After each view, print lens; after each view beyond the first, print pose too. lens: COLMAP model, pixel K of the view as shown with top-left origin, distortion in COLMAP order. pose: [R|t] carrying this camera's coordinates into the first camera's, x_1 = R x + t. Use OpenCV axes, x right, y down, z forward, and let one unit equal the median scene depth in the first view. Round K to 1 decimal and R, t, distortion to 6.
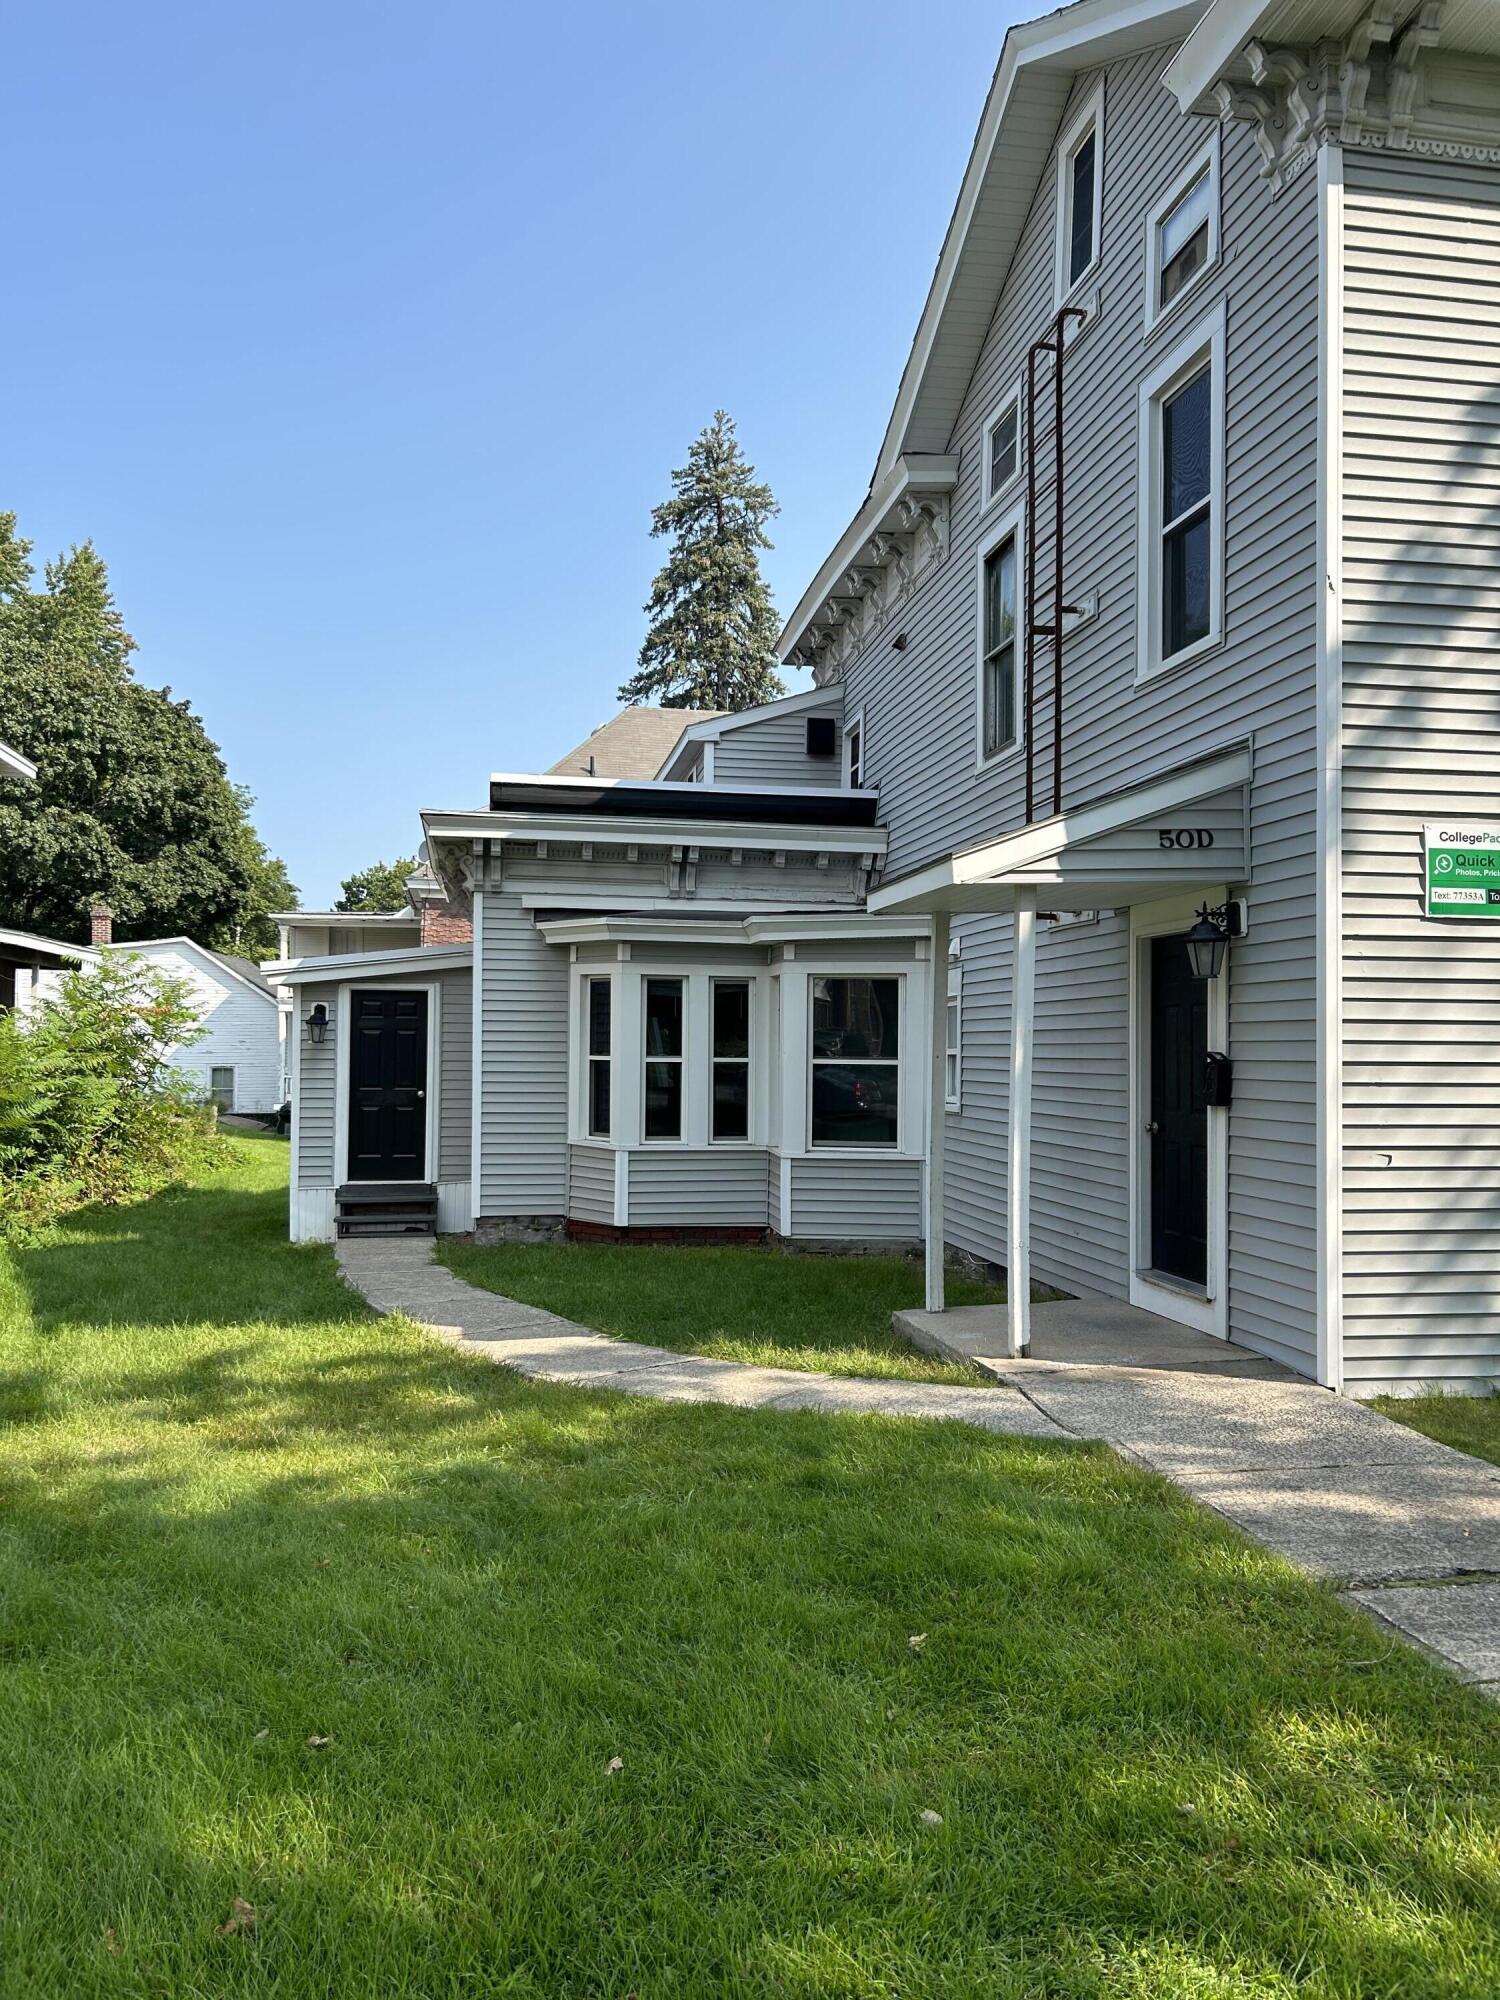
lens RADIAL K [[1499.4, 0, 735.4], [0, 1499.4, 1021.4], [0, 0, 1]] dist [0.047580, -0.050859]
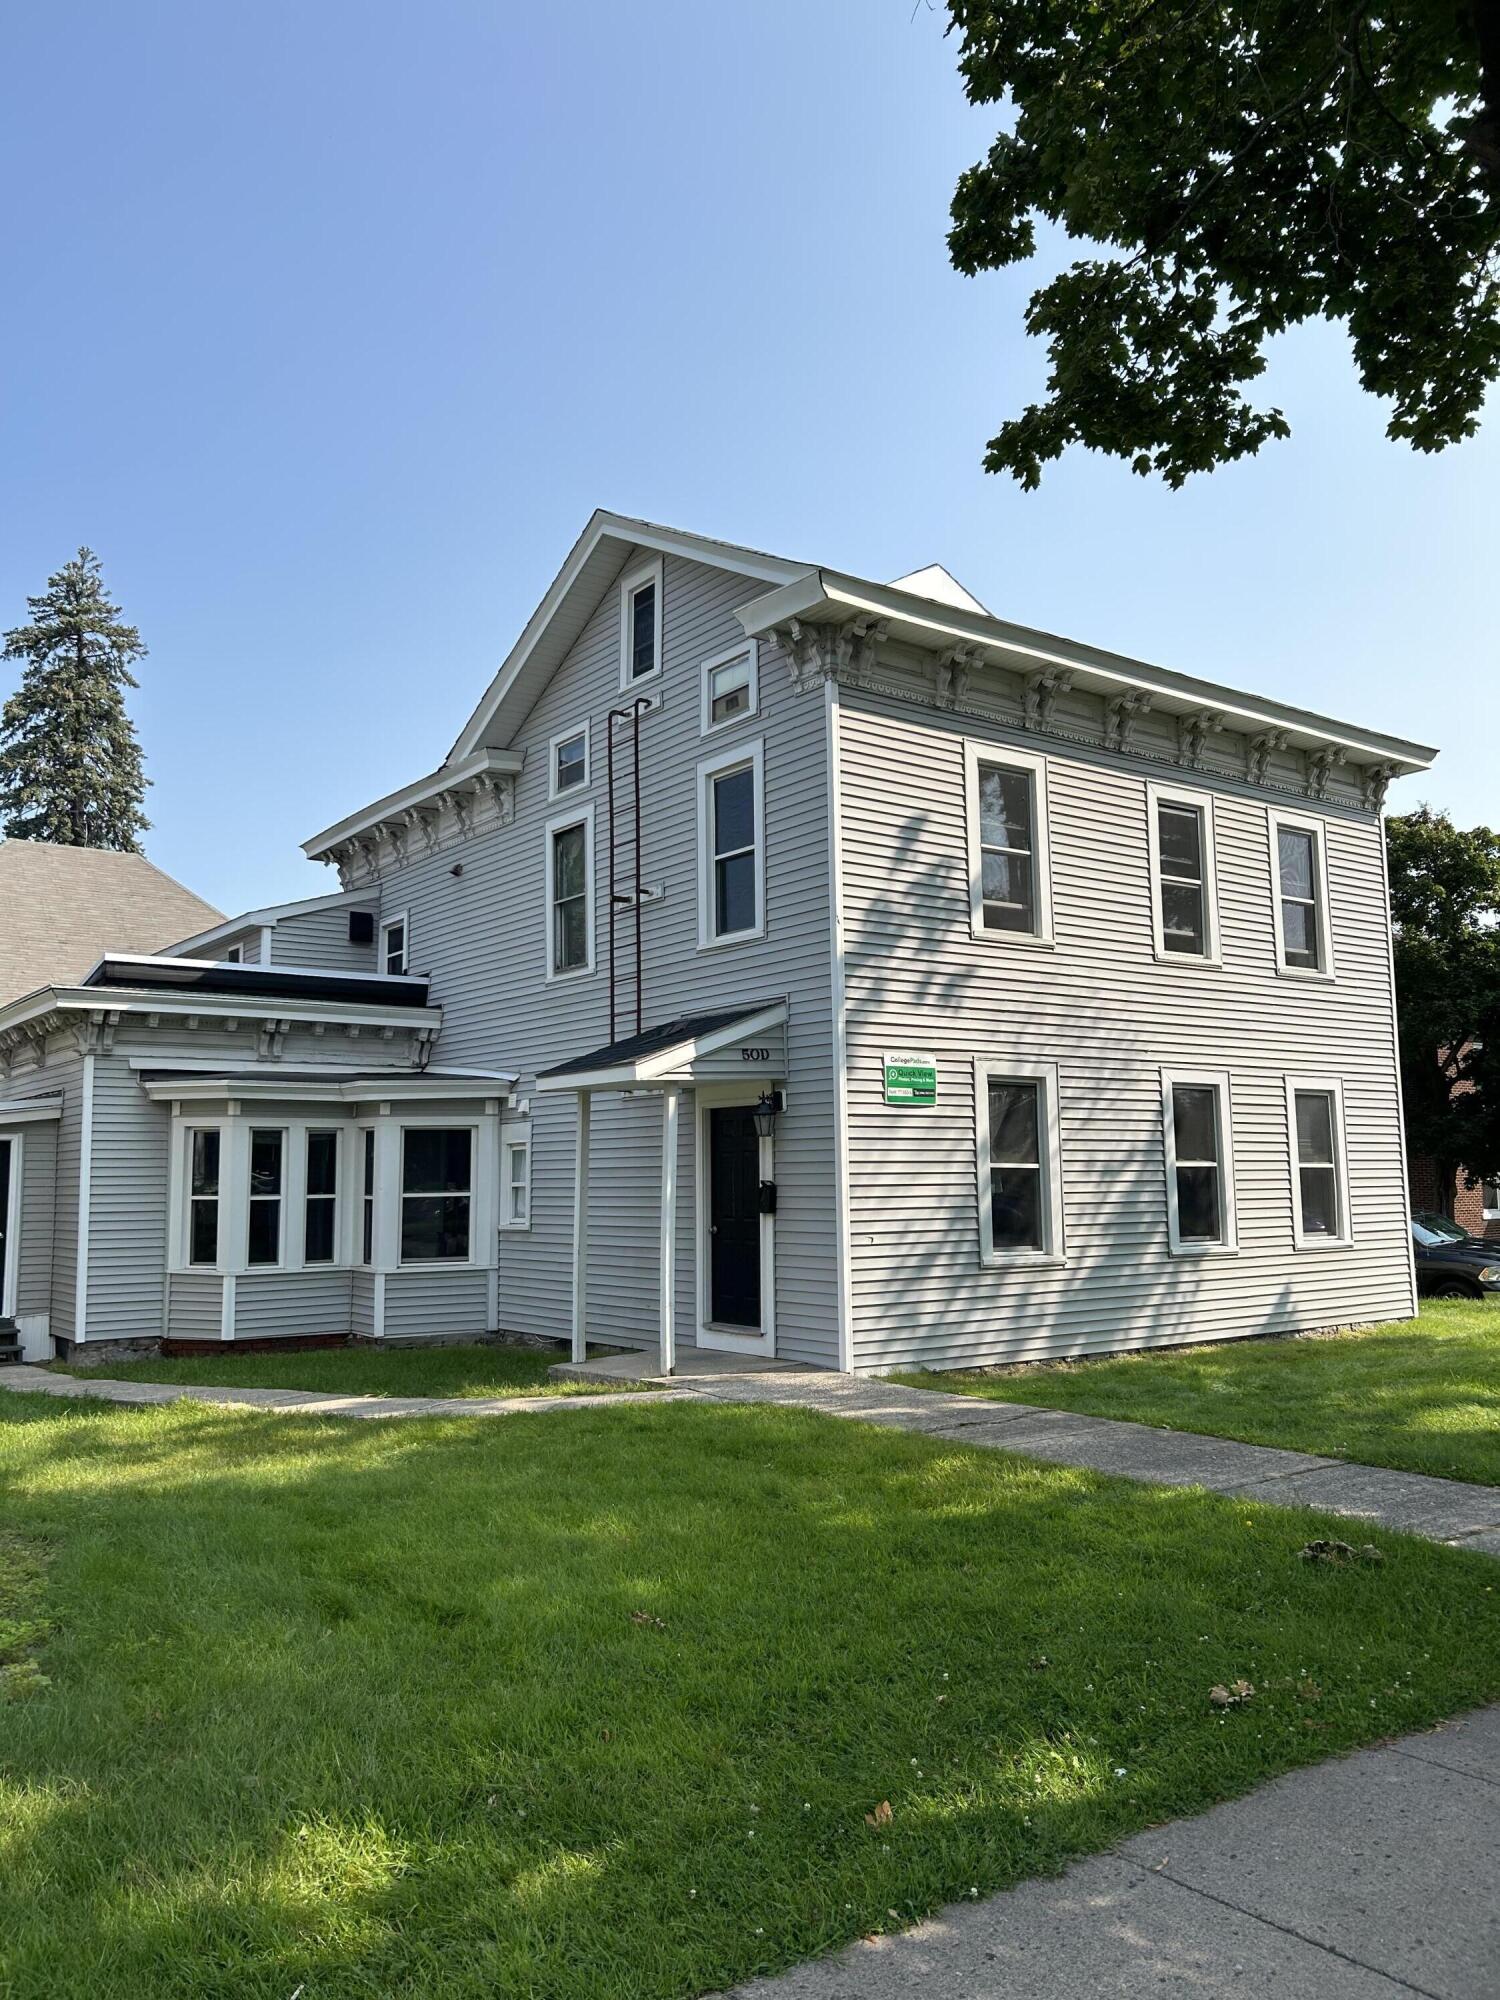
lens RADIAL K [[1514.2, 0, 750.0], [0, 1514.2, 1000.0], [0, 0, 1]] dist [0.163559, -0.412632]
pose [[0.886025, 0.033931, 0.462395, -0.294223], [0.010949, 0.995509, -0.094031, -0.012874], [-0.463509, 0.088377, 0.881674, -0.298829]]
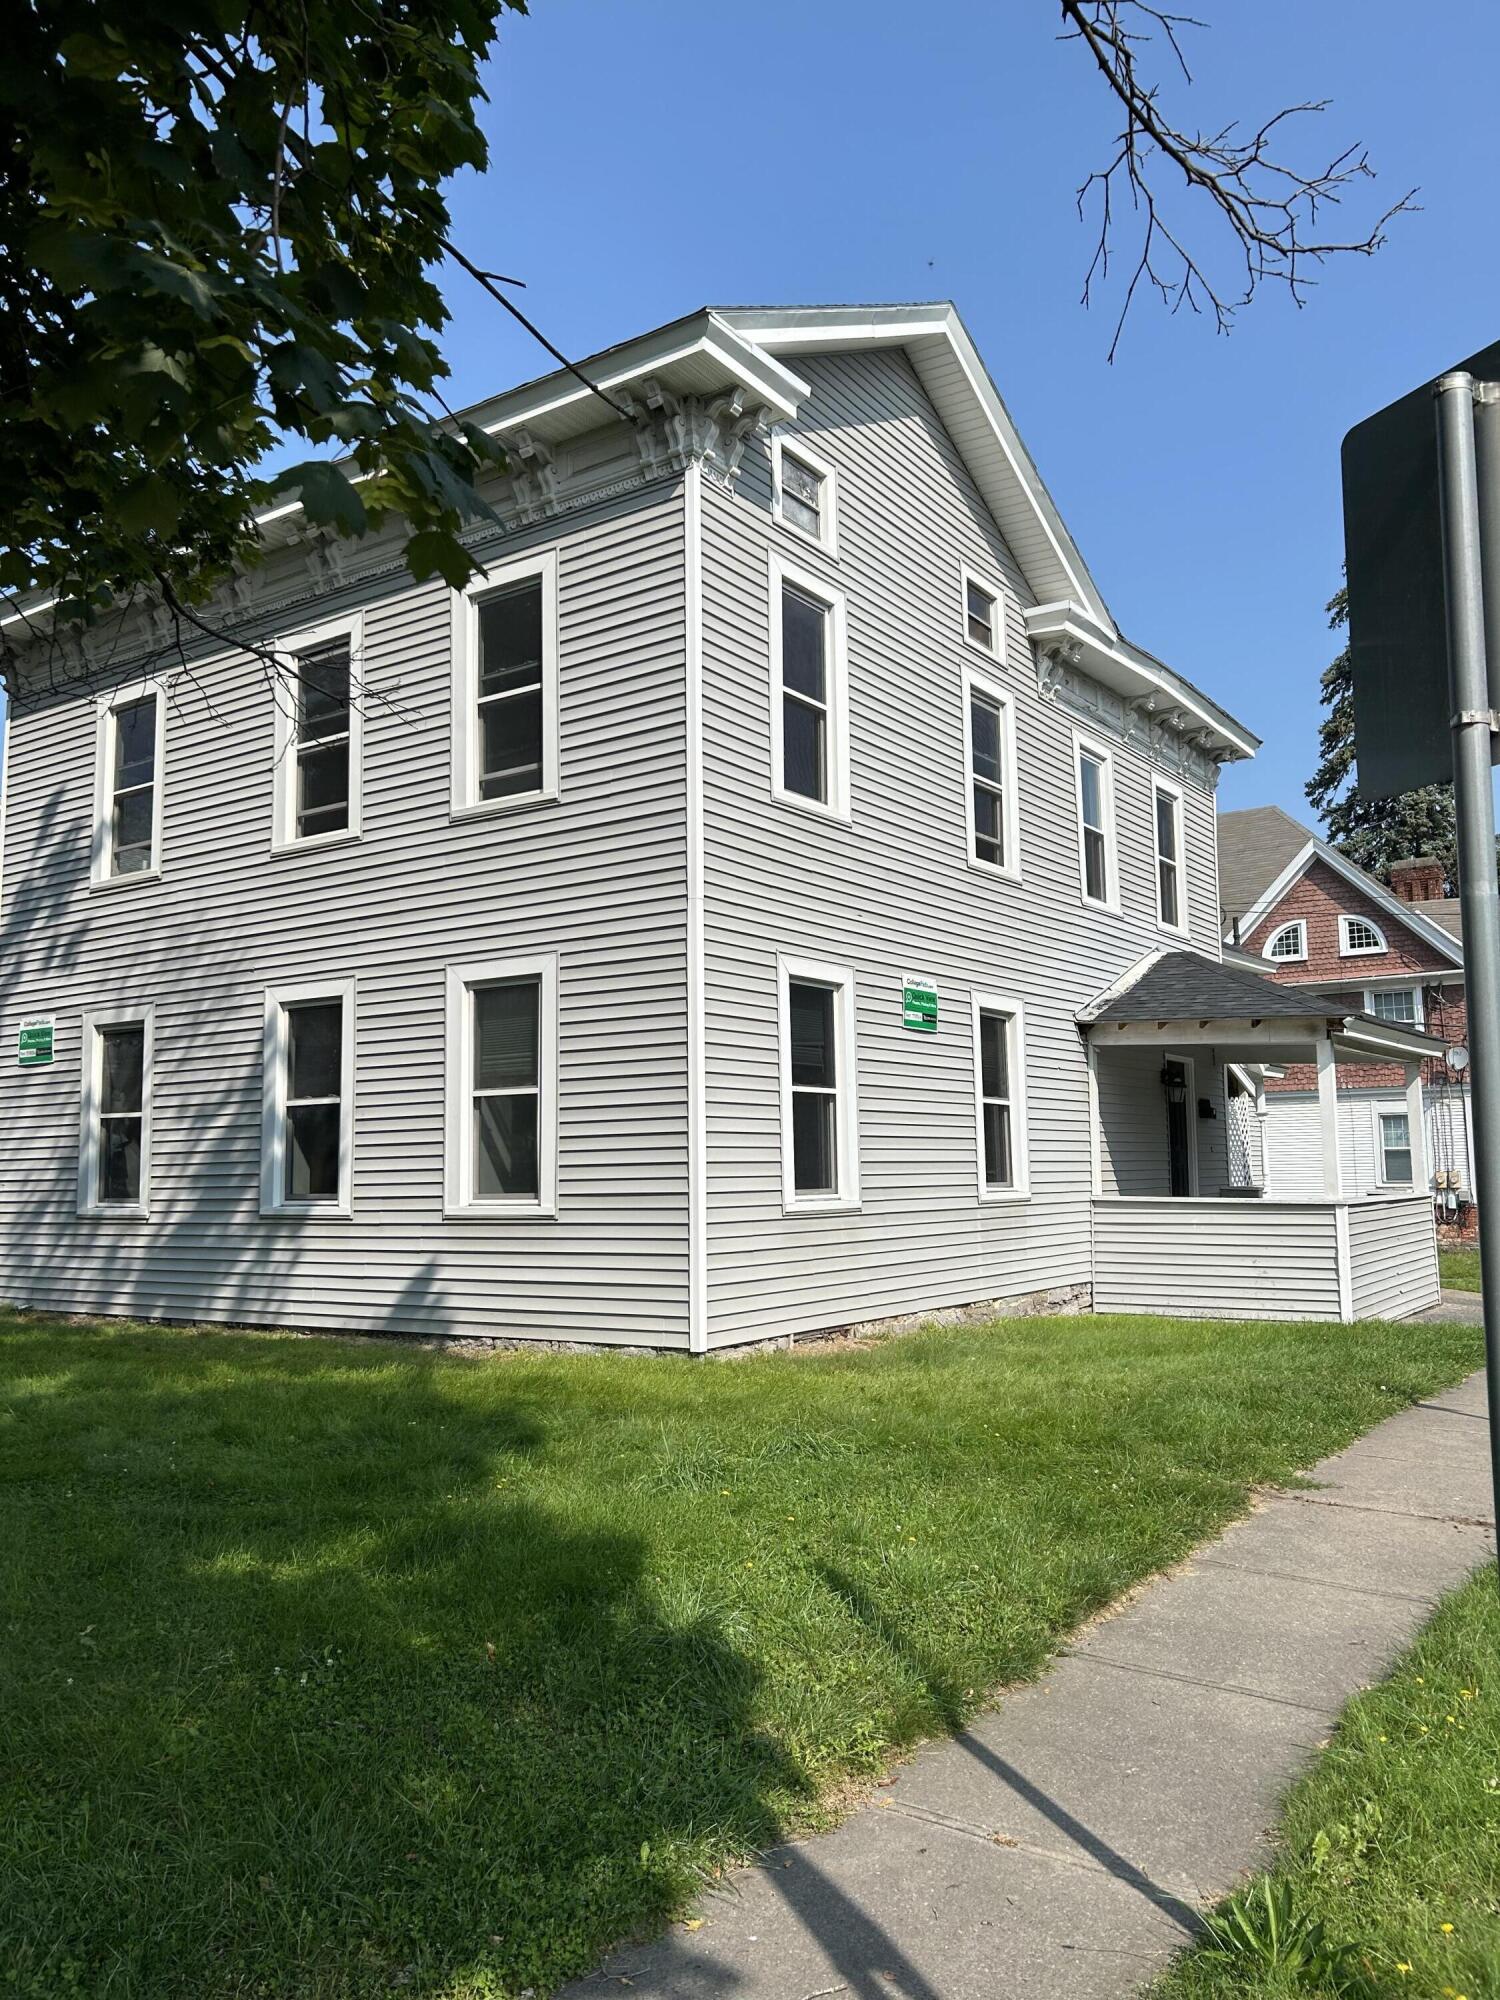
lens RADIAL K [[1499.4, 0, 735.4], [0, 1499.4, 1021.4], [0, 0, 1]] dist [0.047580, -0.050859]
pose [[0.710393, -0.092216, -0.697737, 1.394319], [0.032991, 0.994652, -0.097869, 0.055332], [0.703031, 0.046507, 0.709637, 0.133484]]
